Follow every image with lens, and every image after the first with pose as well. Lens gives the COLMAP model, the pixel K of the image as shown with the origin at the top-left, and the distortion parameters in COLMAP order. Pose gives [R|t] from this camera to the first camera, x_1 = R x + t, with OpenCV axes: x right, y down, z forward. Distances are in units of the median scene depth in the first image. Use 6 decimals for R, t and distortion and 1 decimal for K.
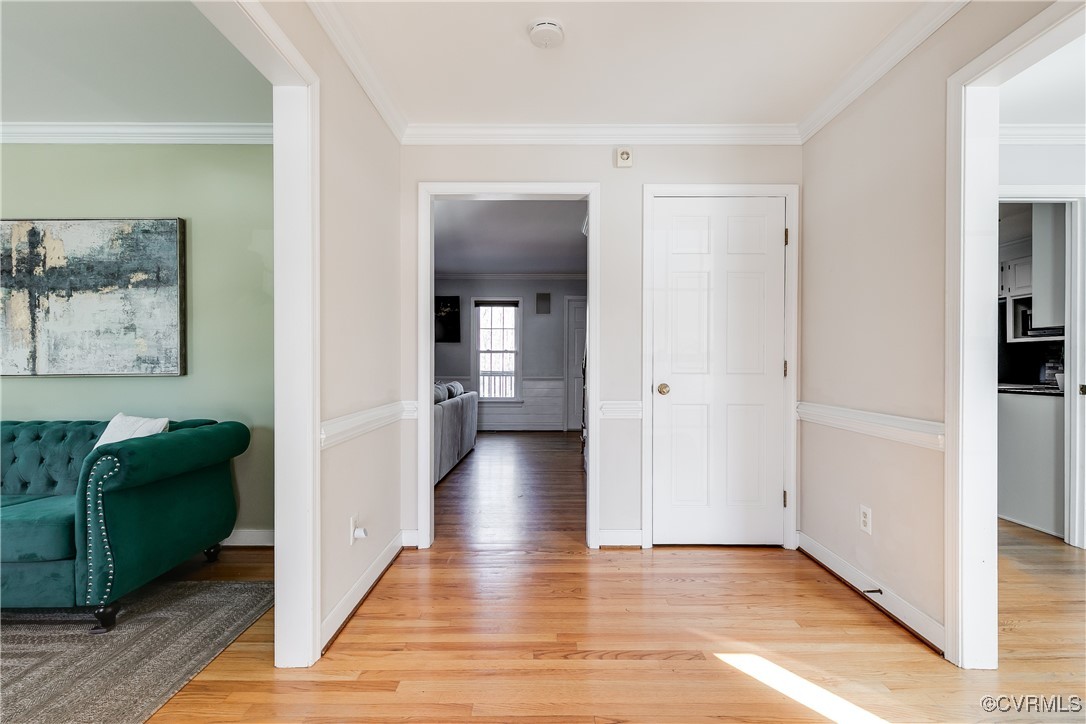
lens RADIAL K [[495.5, 0, 543.6], [0, 495.5, 355.9], [0, 0, 1]] dist [0.000162, -0.000237]
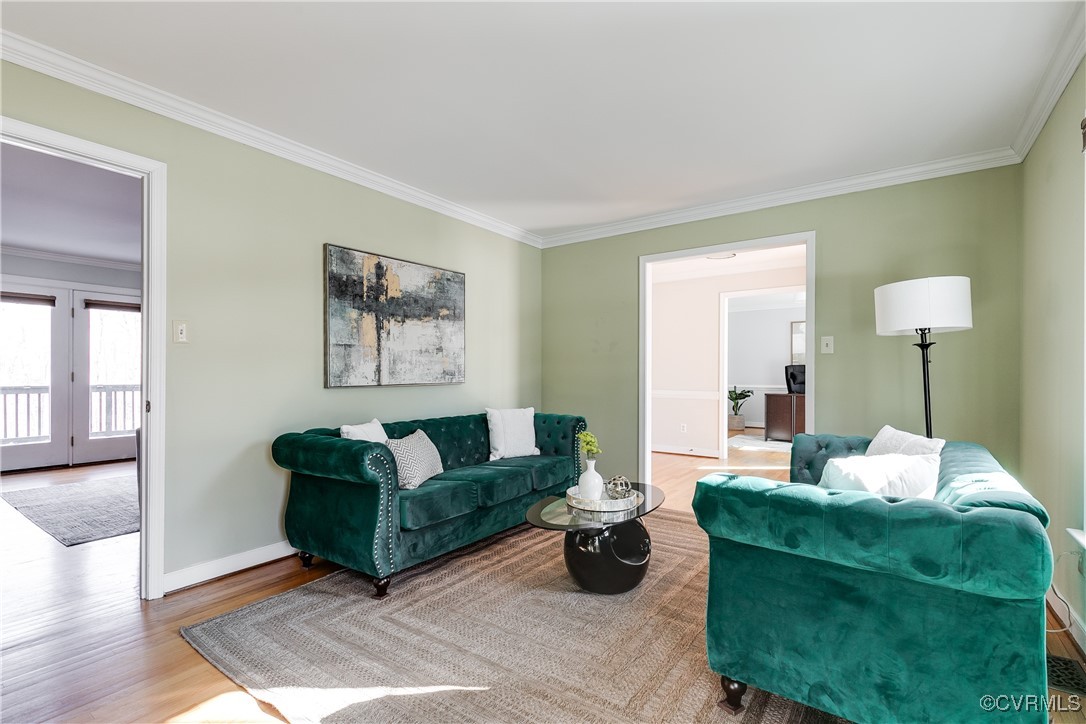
lens RADIAL K [[495.5, 0, 548.4], [0, 495.5, 371.0], [0, 0, 1]] dist [0.000162, -0.000237]
pose [[0.576614, 0.003463, 0.817009, -1.769042], [0.001298, 0.999986, -0.005155, 0.010673], [-0.817016, 0.004033, 0.576601, -0.022045]]
